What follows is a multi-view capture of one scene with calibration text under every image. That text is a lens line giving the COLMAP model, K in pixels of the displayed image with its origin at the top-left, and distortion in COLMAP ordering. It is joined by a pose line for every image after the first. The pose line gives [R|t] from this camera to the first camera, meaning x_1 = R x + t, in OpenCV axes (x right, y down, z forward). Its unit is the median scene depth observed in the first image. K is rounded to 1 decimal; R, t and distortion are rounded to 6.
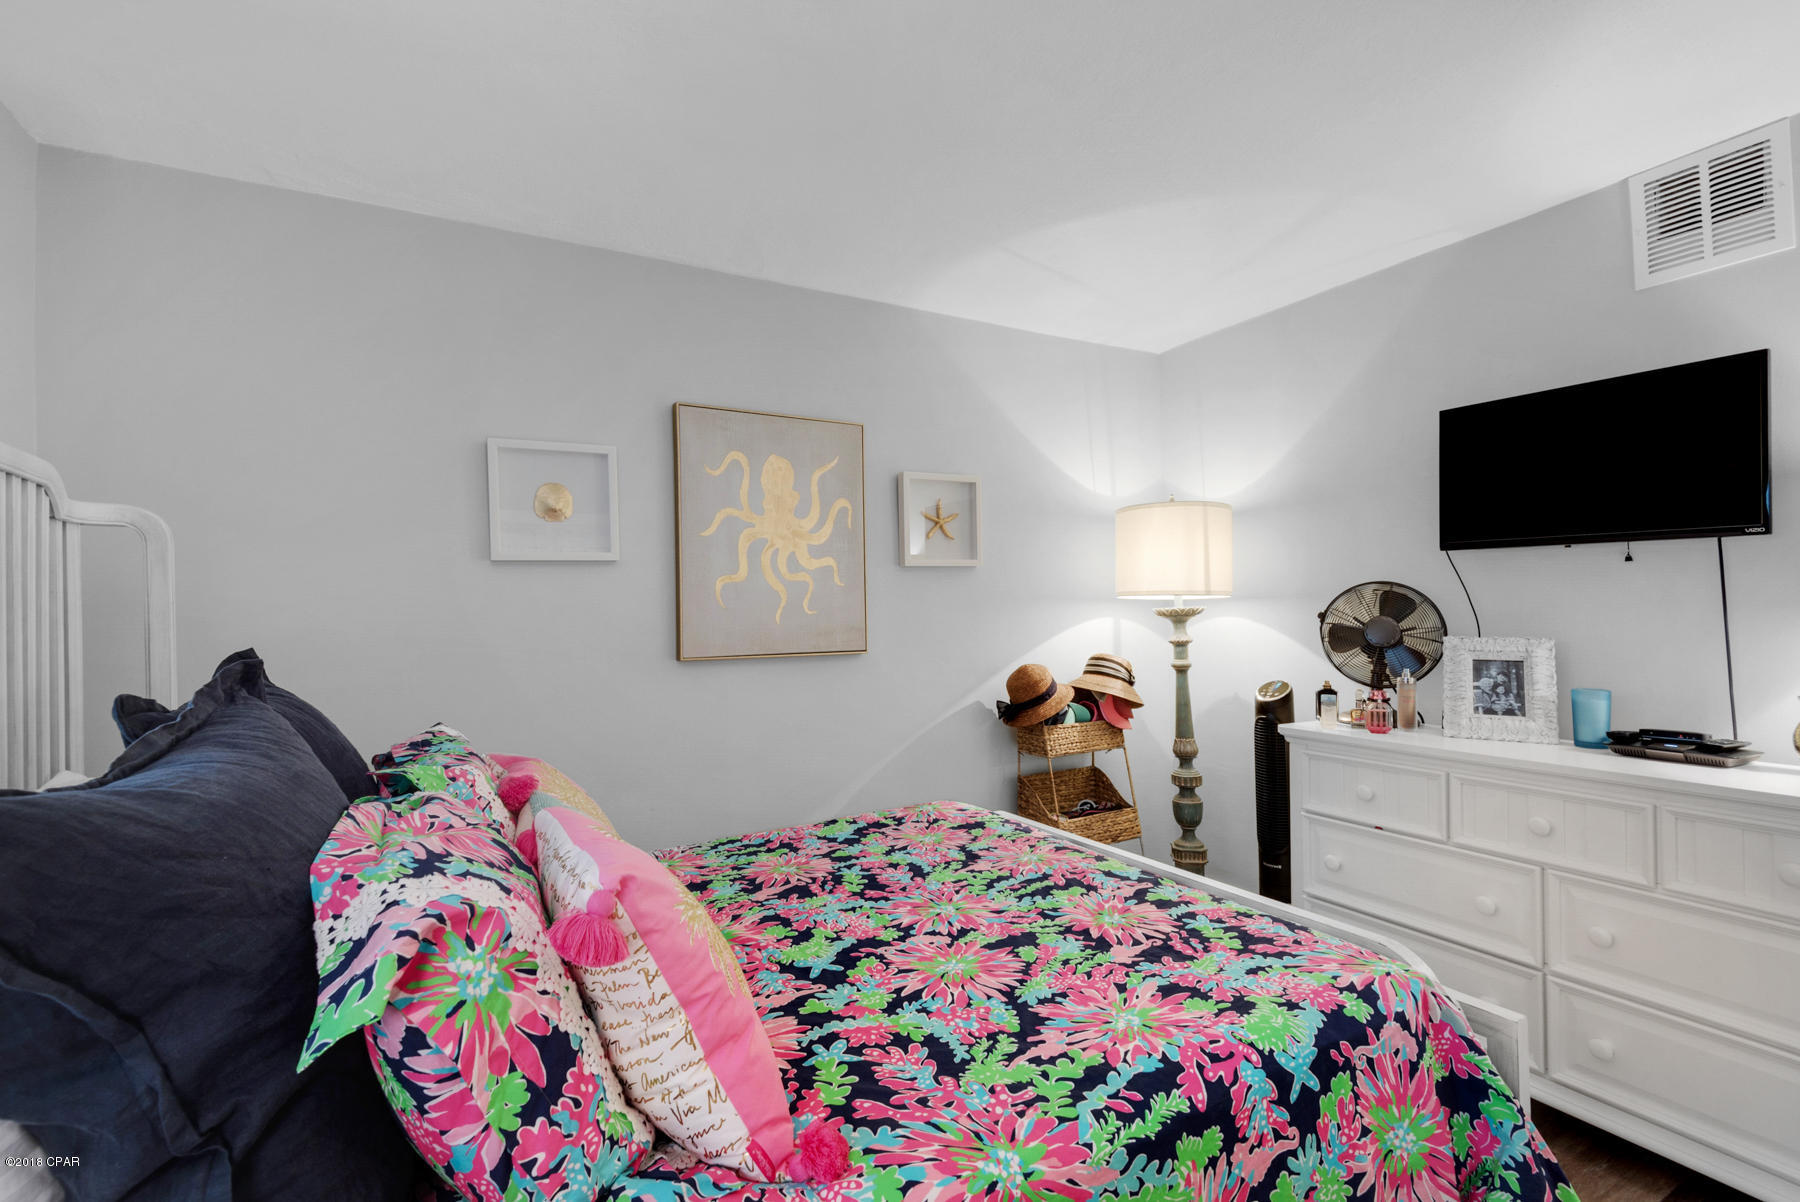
lens RADIAL K [[822.2, 0, 889.6], [0, 822.2, 600.6], [0, 0, 1]] dist [0.041657, -0.024533]
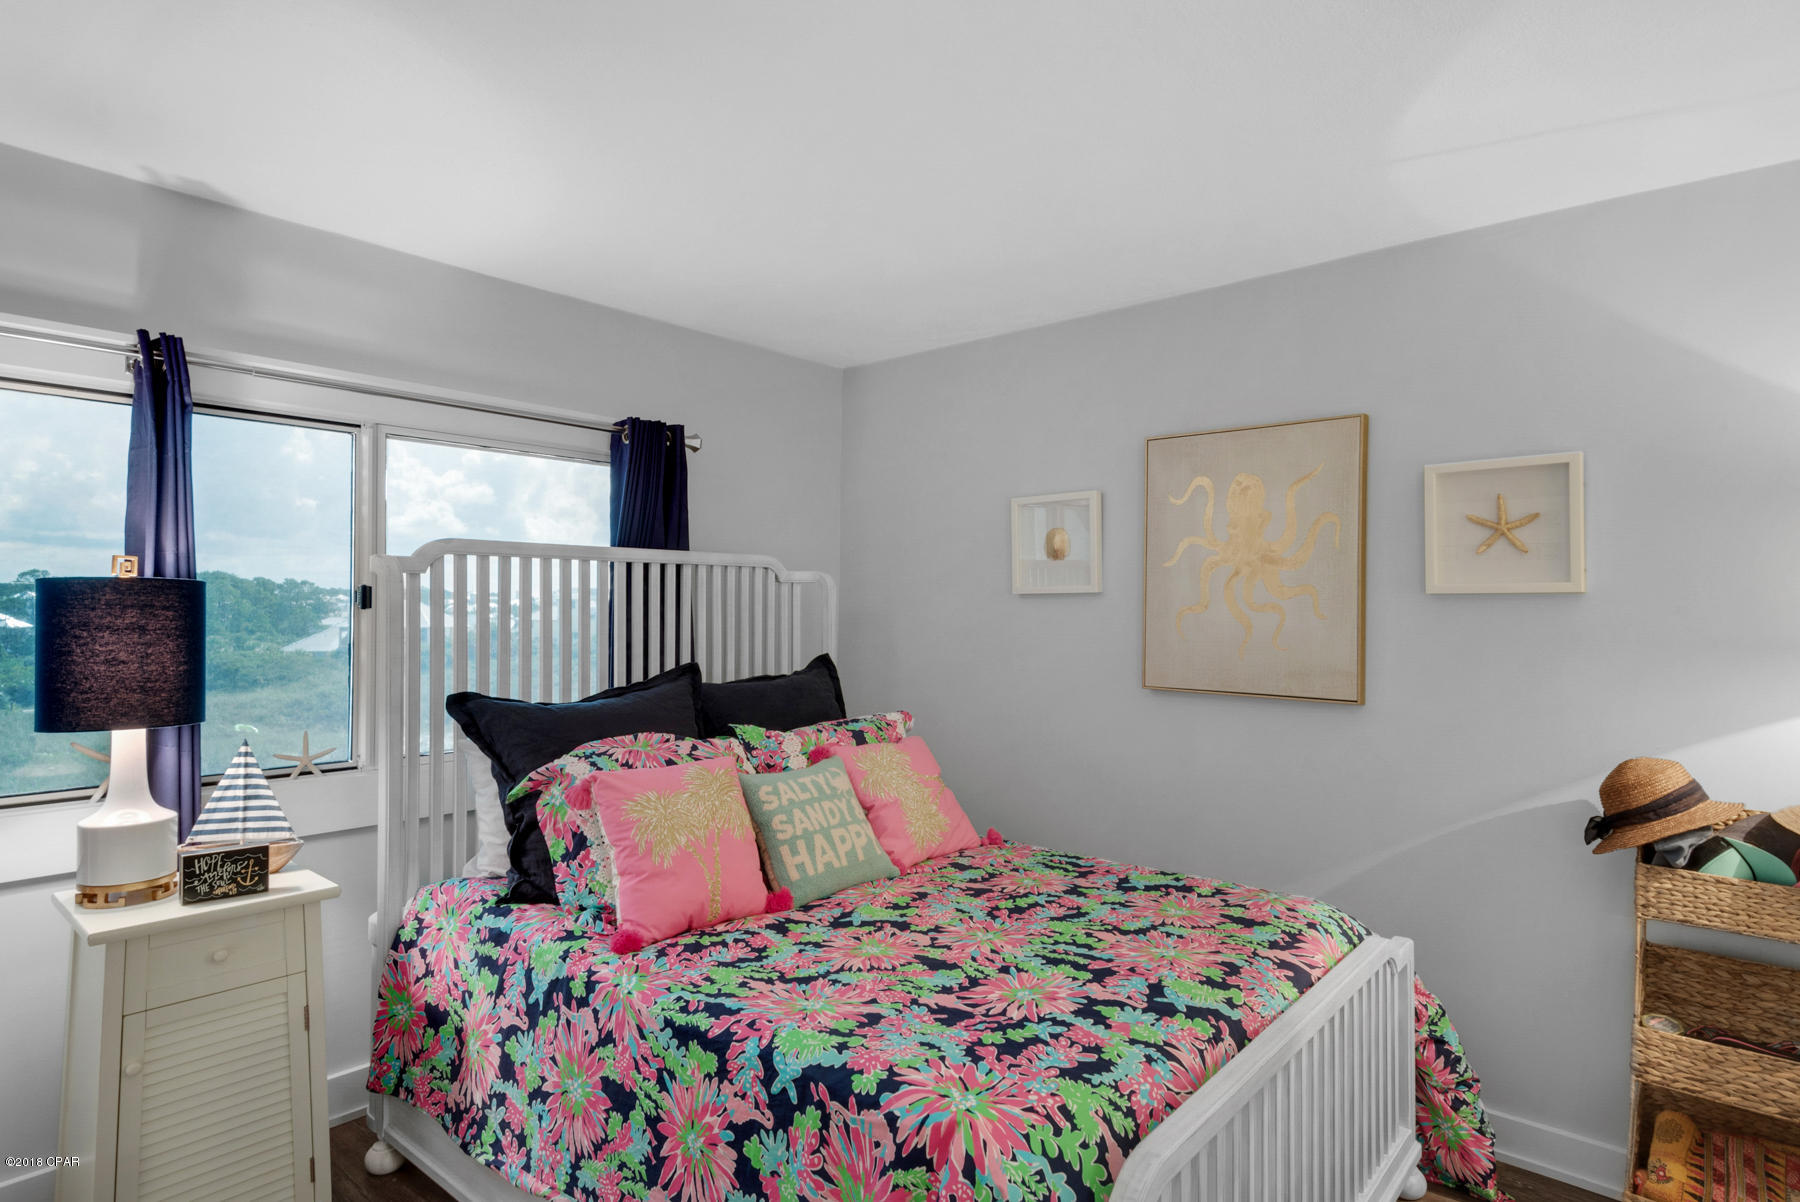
lens RADIAL K [[977.6, 0, 893.6], [0, 977.6, 602.2], [0, 0, 1]] dist [0.032373, -0.000167]
pose [[0.330777, 0.019523, -0.943507, 1.241091], [-0.001582, 0.999796, 0.020133, -0.092218], [0.943708, -0.005167, 0.330740, 0.461346]]
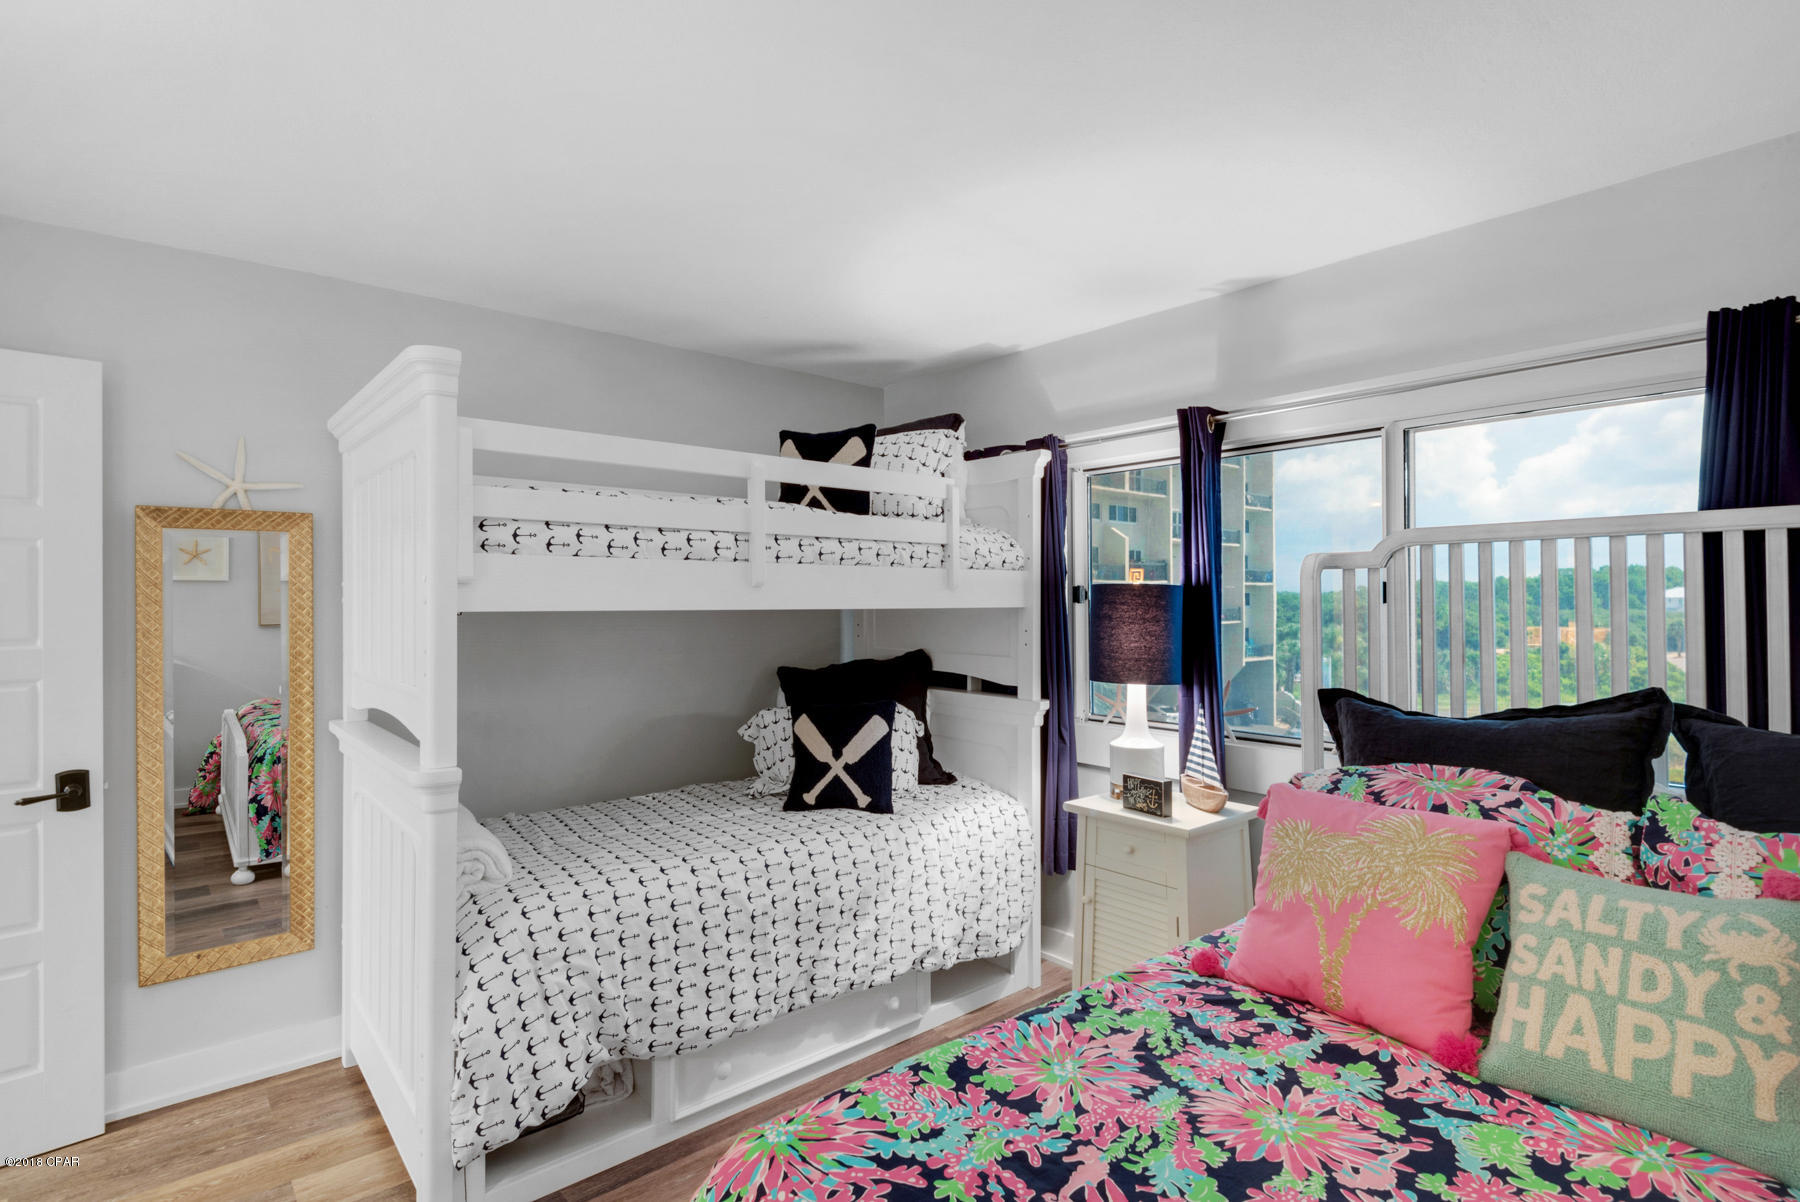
lens RADIAL K [[885.2, 0, 901.7], [0, 885.2, 591.5], [0, 0, 1]] dist [-0.000410, -0.000360]
pose [[-0.976575, 0.023632, -0.213875, 0.520799], [0.027316, 0.999525, -0.014285, -0.067086], [0.213435, -0.019792, -0.976757, 1.506908]]
